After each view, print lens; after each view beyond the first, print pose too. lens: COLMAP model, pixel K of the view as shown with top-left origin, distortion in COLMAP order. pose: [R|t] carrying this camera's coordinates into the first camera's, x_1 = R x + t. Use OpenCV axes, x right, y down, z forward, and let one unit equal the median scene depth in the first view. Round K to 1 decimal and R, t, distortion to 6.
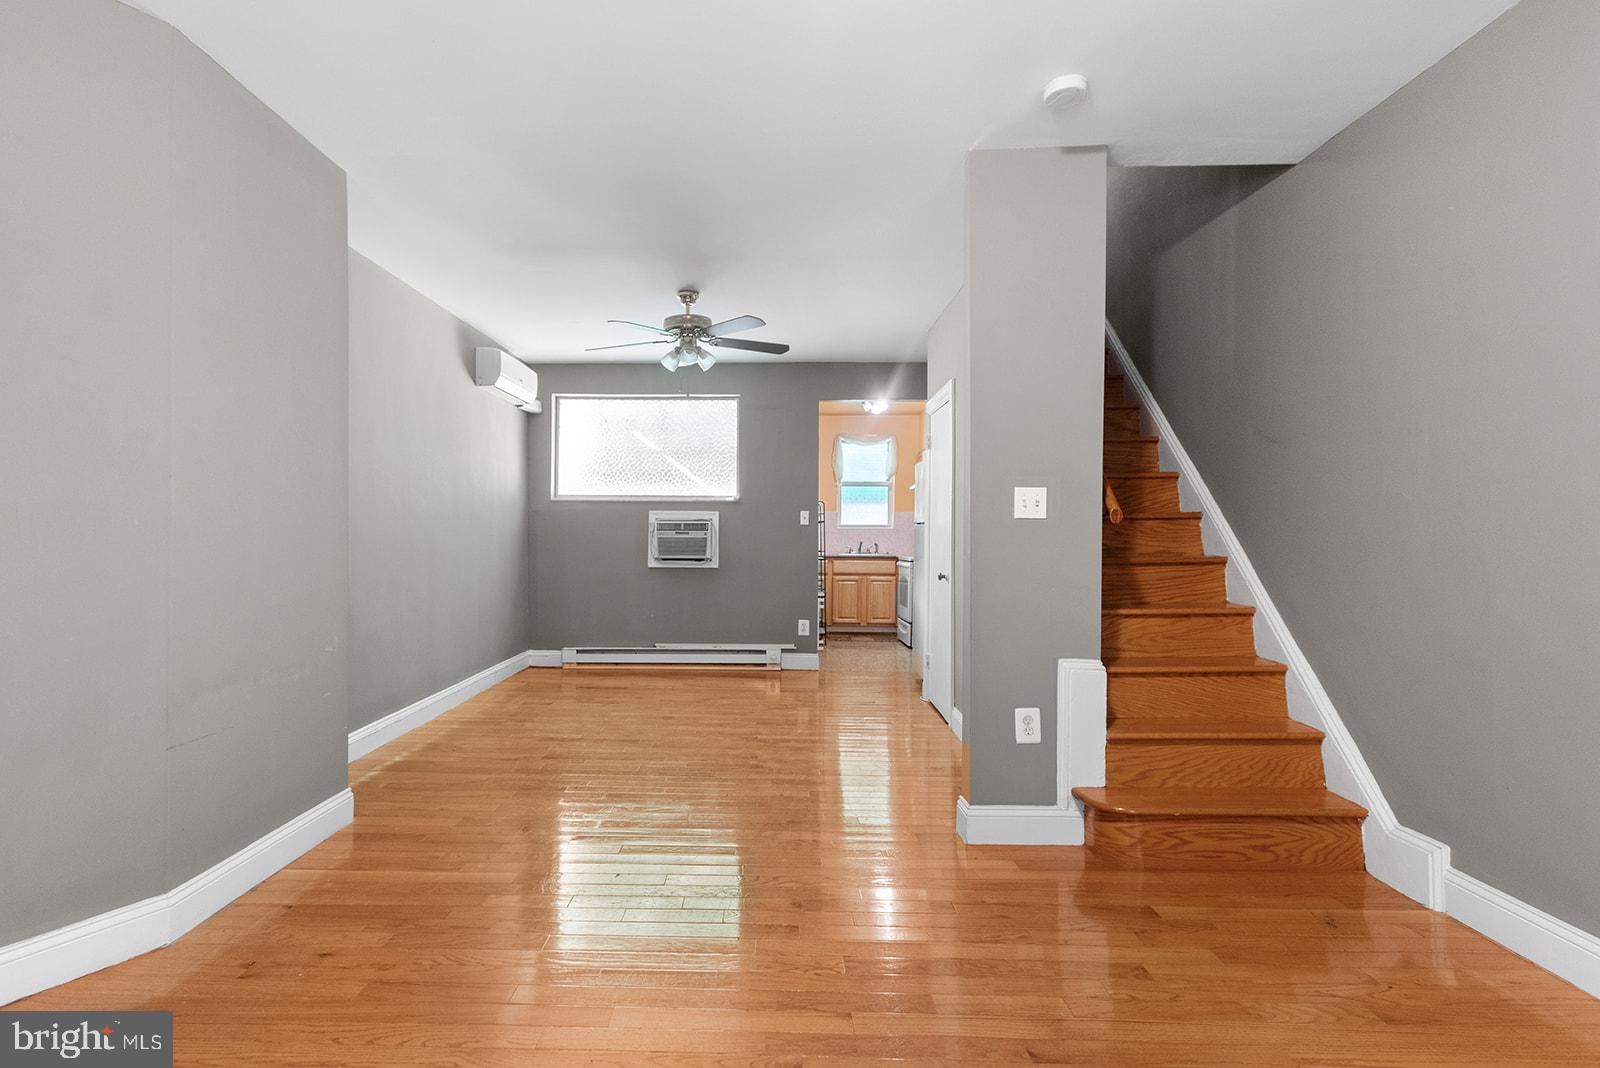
lens RADIAL K [[799.8, 0, 747.1], [0, 799.8, 538.4], [0, 0, 1]] dist [0.010598, -0.002312]
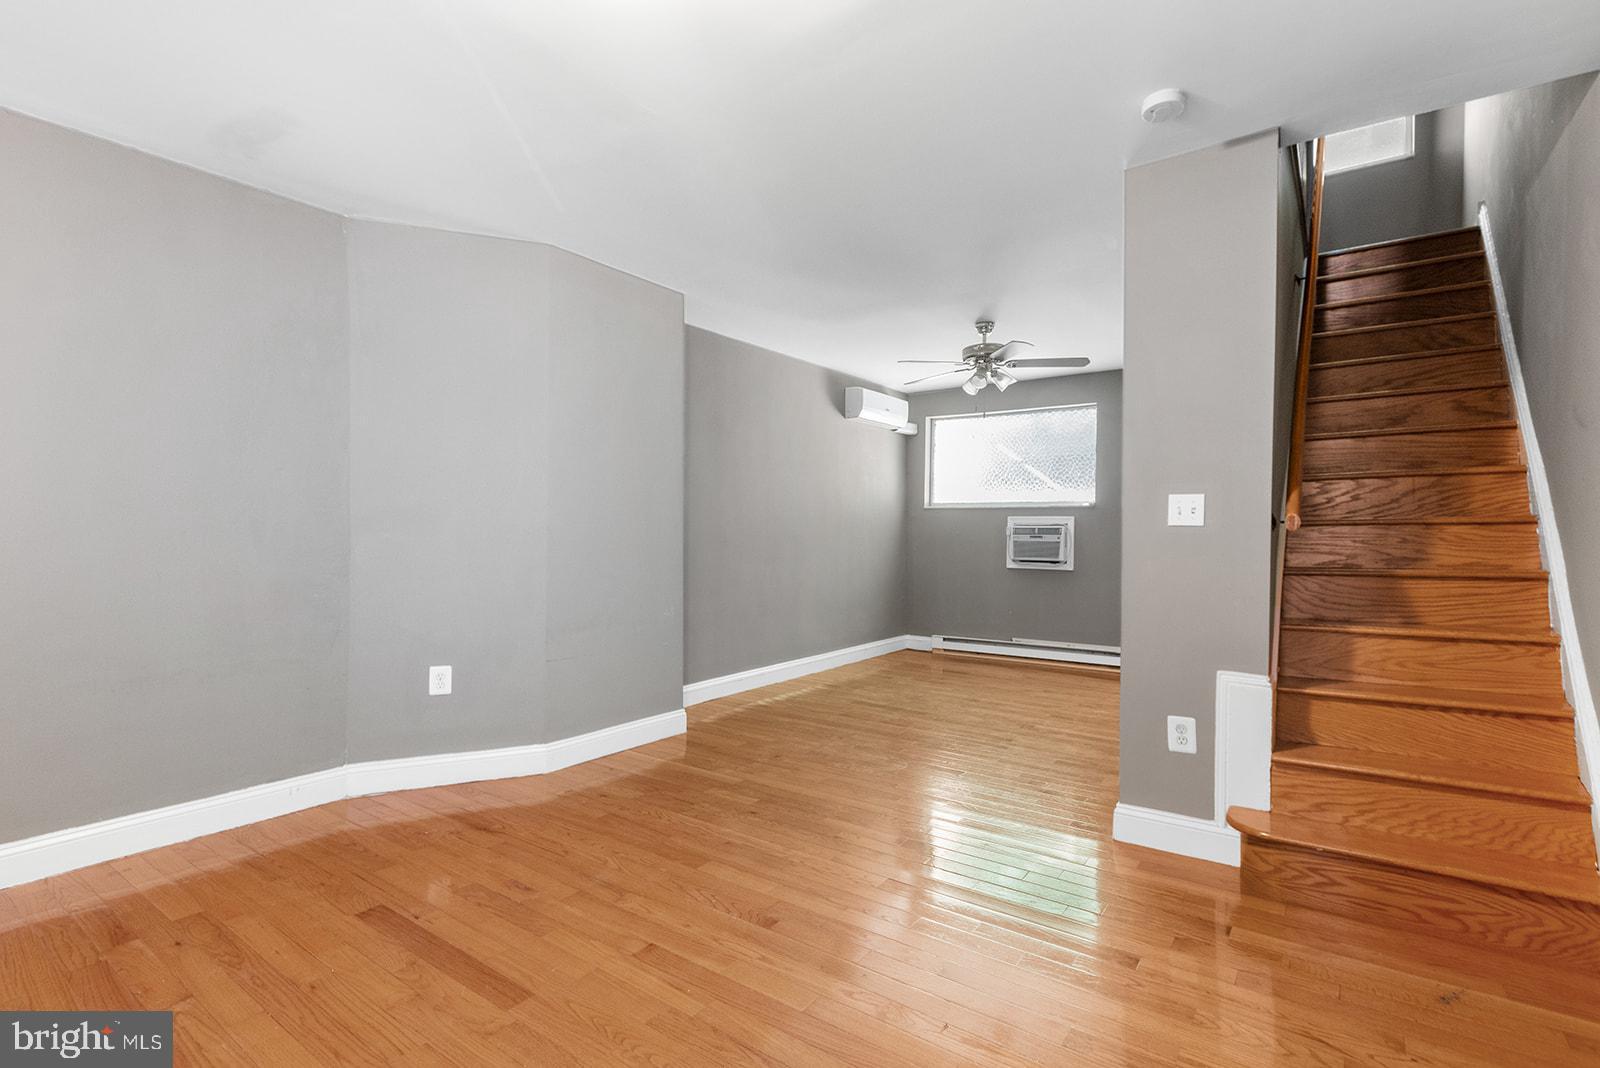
lens RADIAL K [[759.4, 0, 802.1], [0, 759.4, 541.0], [0, 0, 1]] dist [-0.000487, 0.003646]
pose [[0.831927, 0.008169, -0.554826, 0.307128], [-0.007099, 0.999966, 0.004078, -0.004051], [0.554840, 0.000546, 0.831957, -0.028500]]
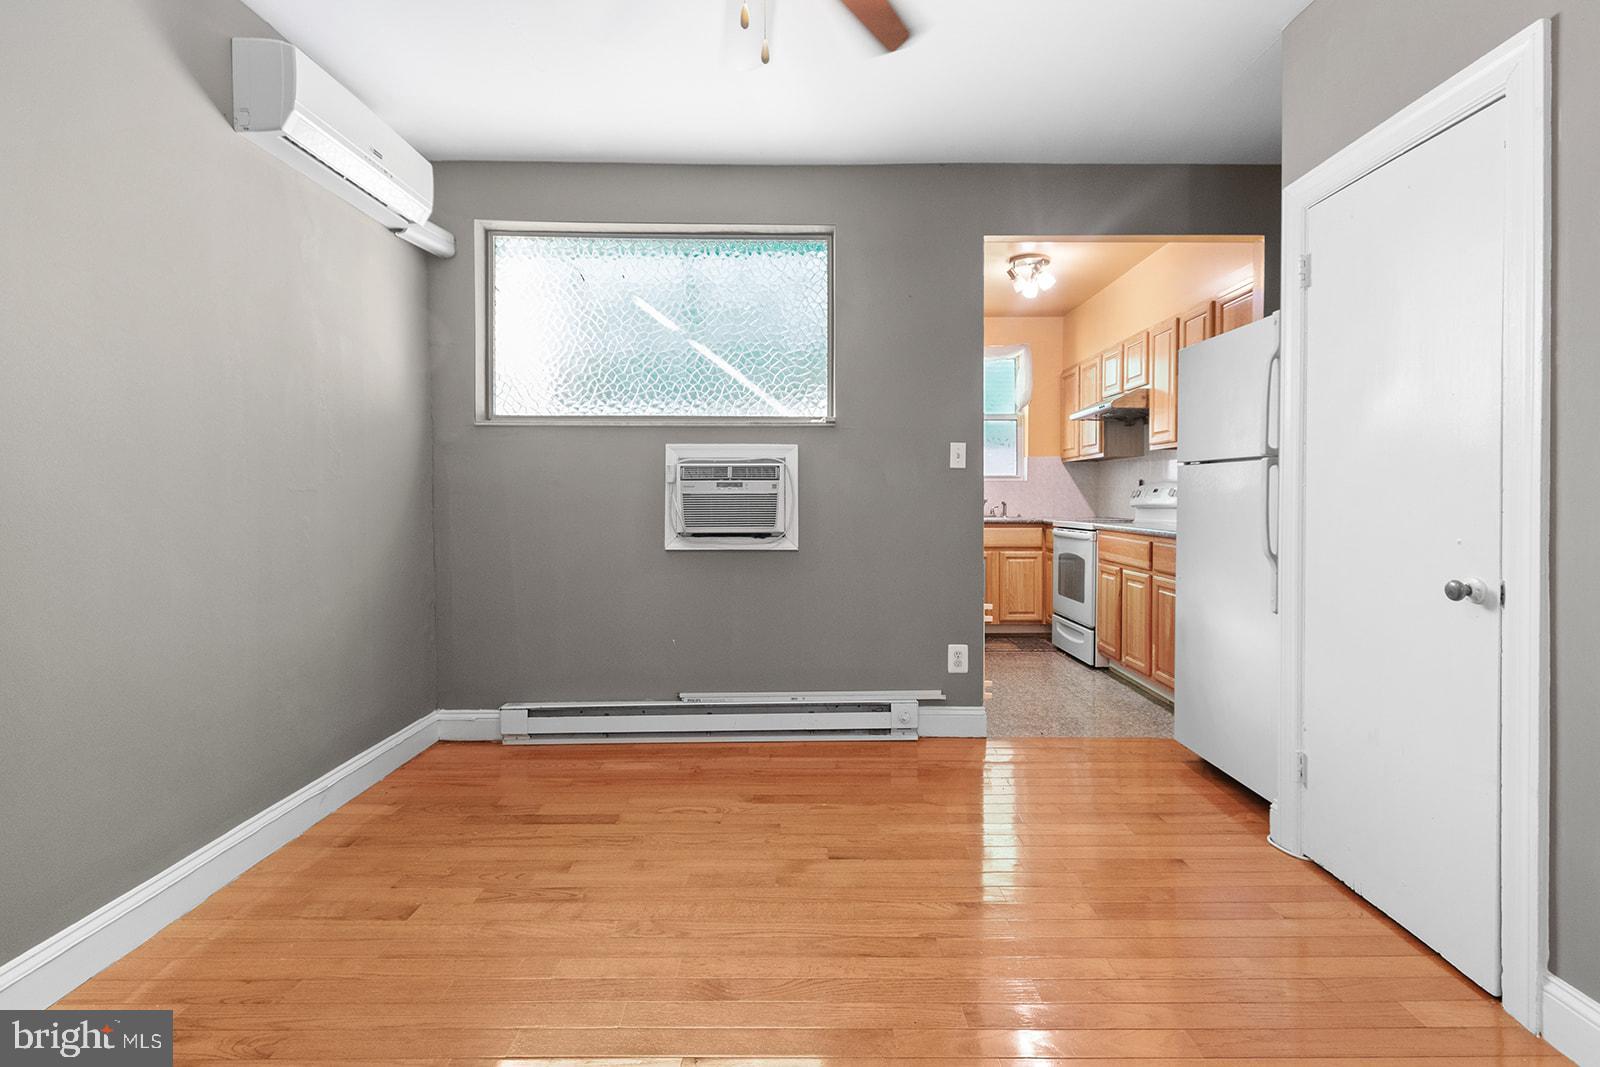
lens RADIAL K [[759.4, 0, 803.1], [0, 759.4, 508.5], [0, 0, 1]] dist [-0.000487, 0.003646]
pose [[0.999290, -0.007999, 0.036819, -0.070926], [0.007511, 0.999882, 0.013373, 0.003676], [-0.036922, -0.013087, 0.999232, 0.690823]]
